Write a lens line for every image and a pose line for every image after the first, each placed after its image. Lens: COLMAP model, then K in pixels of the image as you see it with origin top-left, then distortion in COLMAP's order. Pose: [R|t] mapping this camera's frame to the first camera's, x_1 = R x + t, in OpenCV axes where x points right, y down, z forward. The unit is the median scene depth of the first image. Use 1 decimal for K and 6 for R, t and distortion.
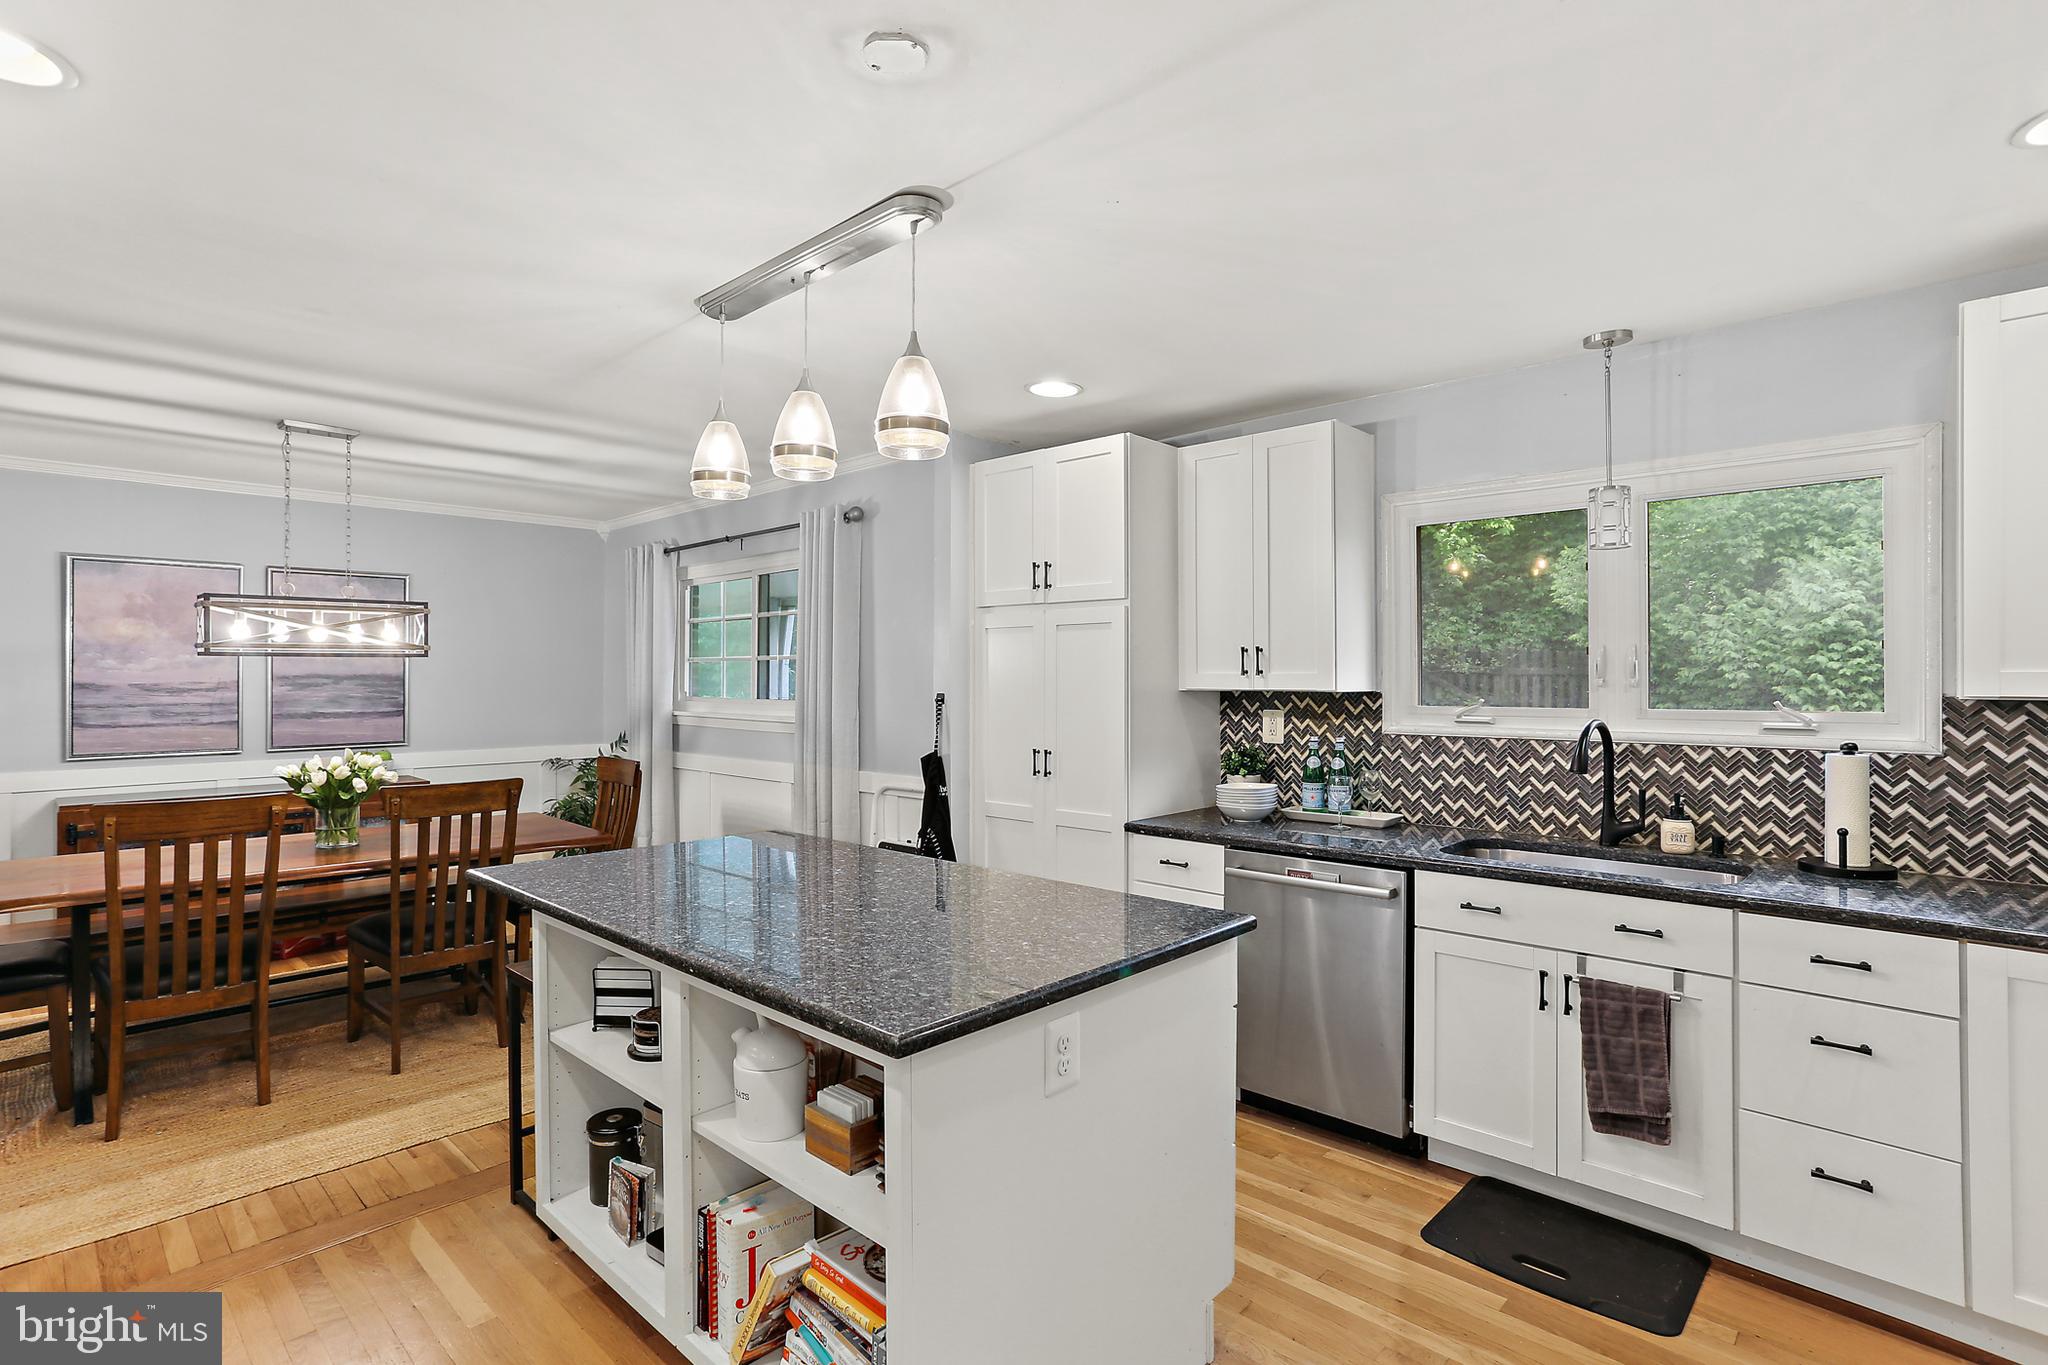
lens RADIAL K [[1015.1, 0, 1024.0], [0, 1015.1, 682.5], [0, 0, 1]] dist [-0.056785, 0.039841]
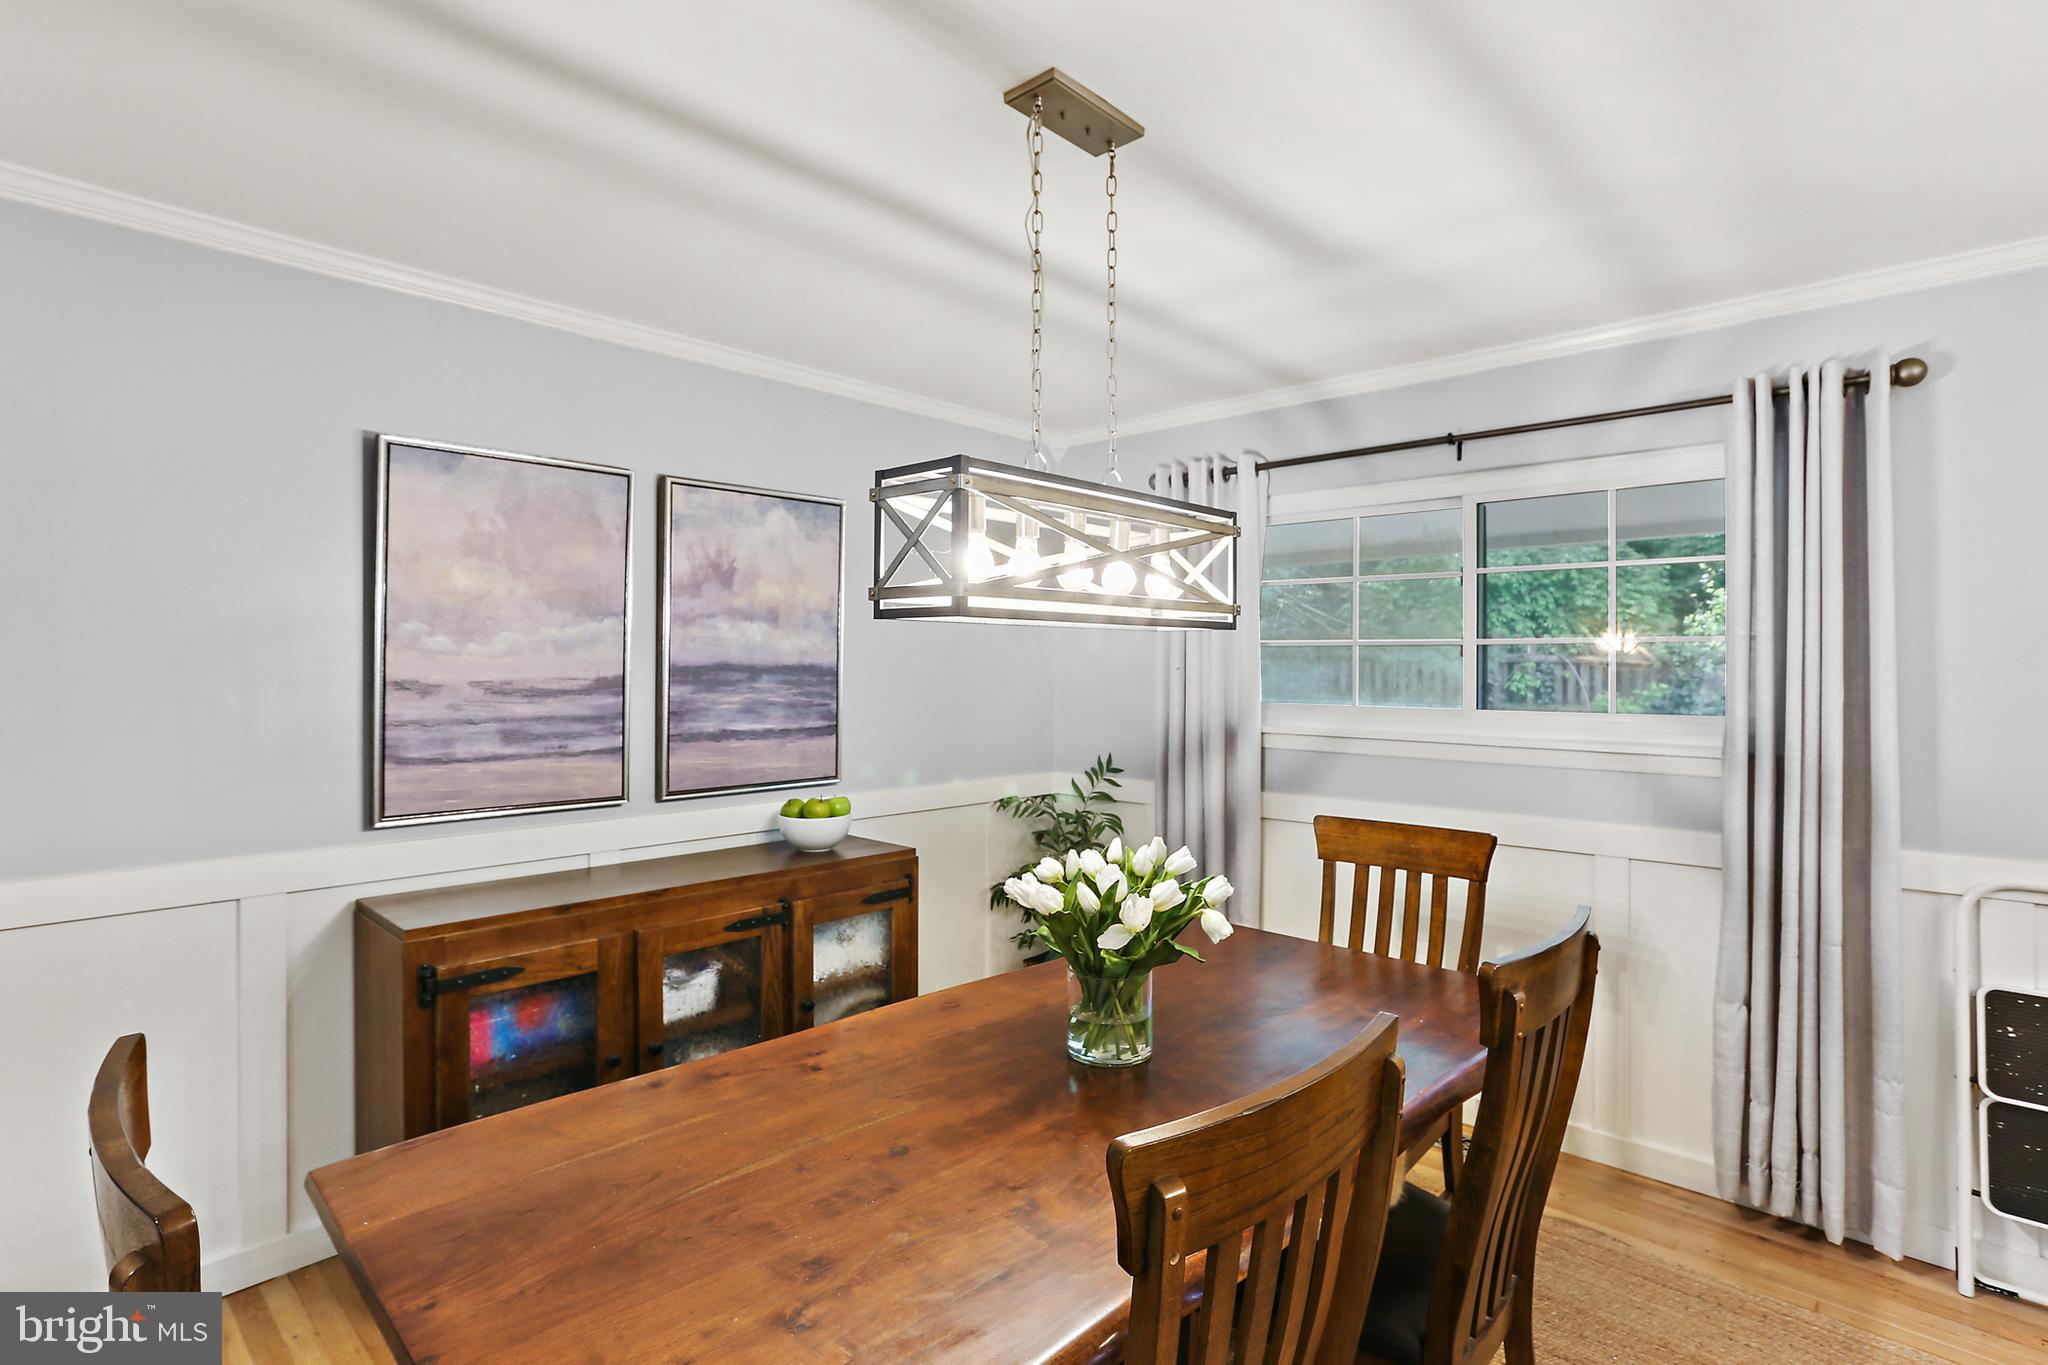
lens RADIAL K [[1015.1, 0, 1024.0], [0, 1015.1, 682.5], [0, 0, 1]] dist [-0.056785, 0.039841]
pose [[0.999944, 0.004718, 0.009521, -0.594841], [-0.004794, 0.999956, 0.008022, -0.003600], [-0.009483, -0.008067, 0.999922, 0.449927]]
